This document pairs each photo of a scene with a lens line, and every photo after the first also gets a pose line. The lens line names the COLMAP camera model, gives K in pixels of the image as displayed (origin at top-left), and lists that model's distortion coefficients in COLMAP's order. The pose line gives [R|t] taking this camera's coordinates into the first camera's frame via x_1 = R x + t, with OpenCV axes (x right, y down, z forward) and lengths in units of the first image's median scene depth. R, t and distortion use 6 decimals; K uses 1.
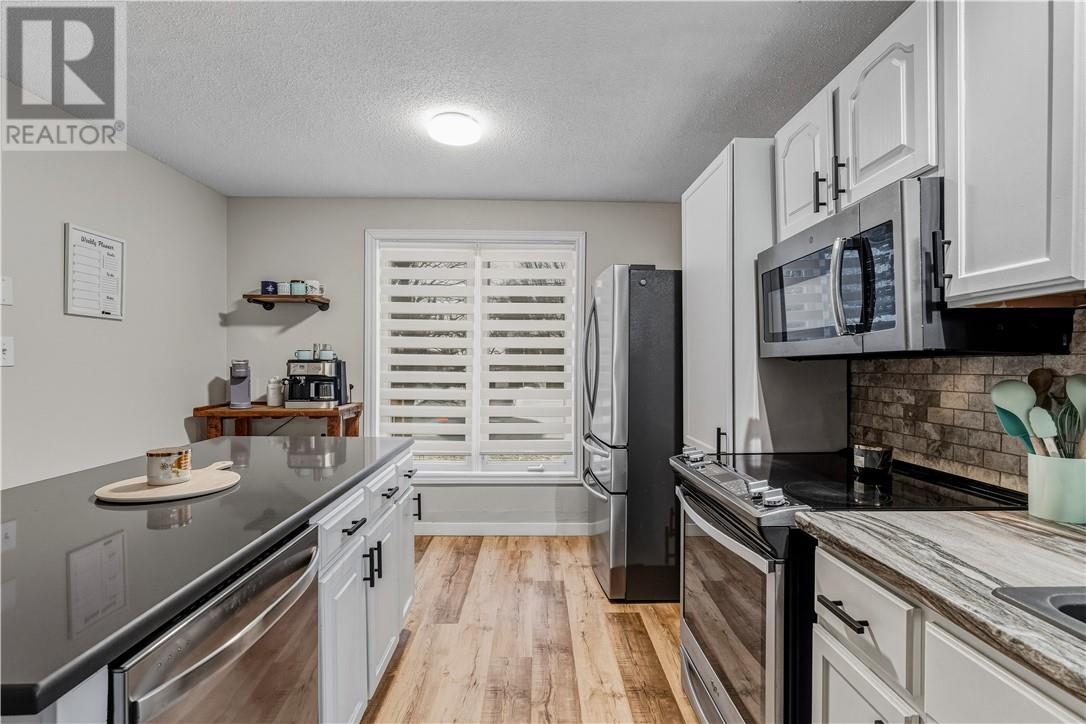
lens RADIAL K [[502.3, 0, 541.4], [0, 502.3, 365.3], [0, 0, 1]] dist [-0.001844, 0.000332]
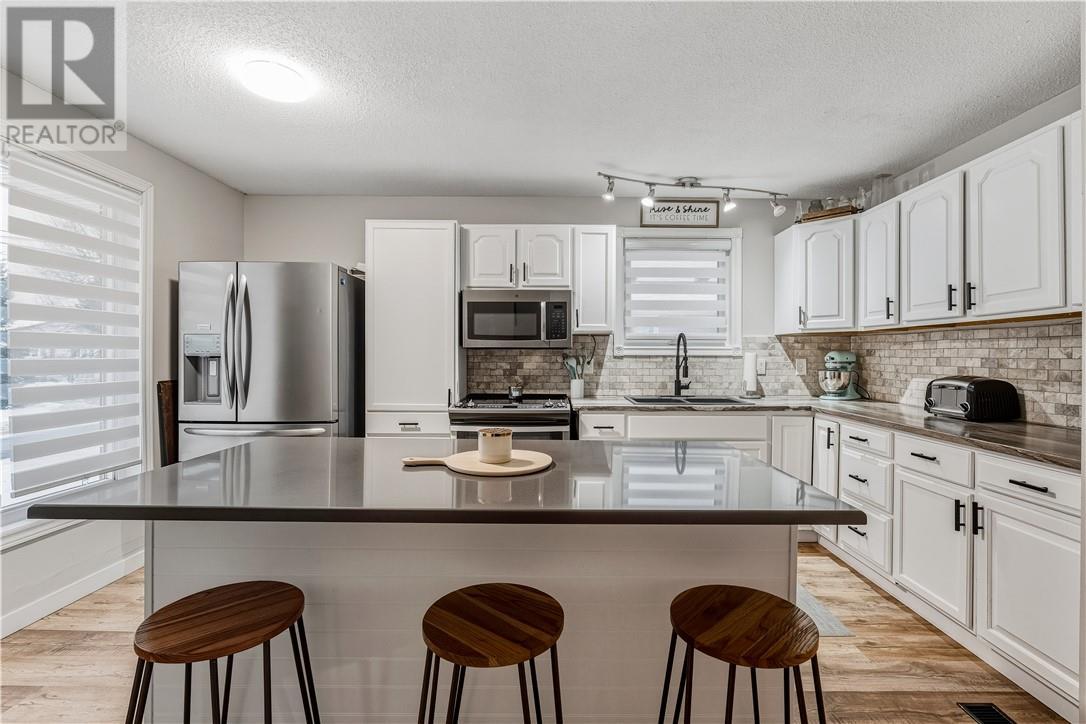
lens RADIAL K [[502.3, 0, 543.1], [0, 502.3, 354.0], [0, 0, 1]] dist [-0.001844, 0.000332]
pose [[0.019238, -0.004657, 0.999804, -1.612275], [-0.004119, 0.999980, 0.004737, -0.003203], [-0.999806, -0.004209, 0.019219, 0.799245]]
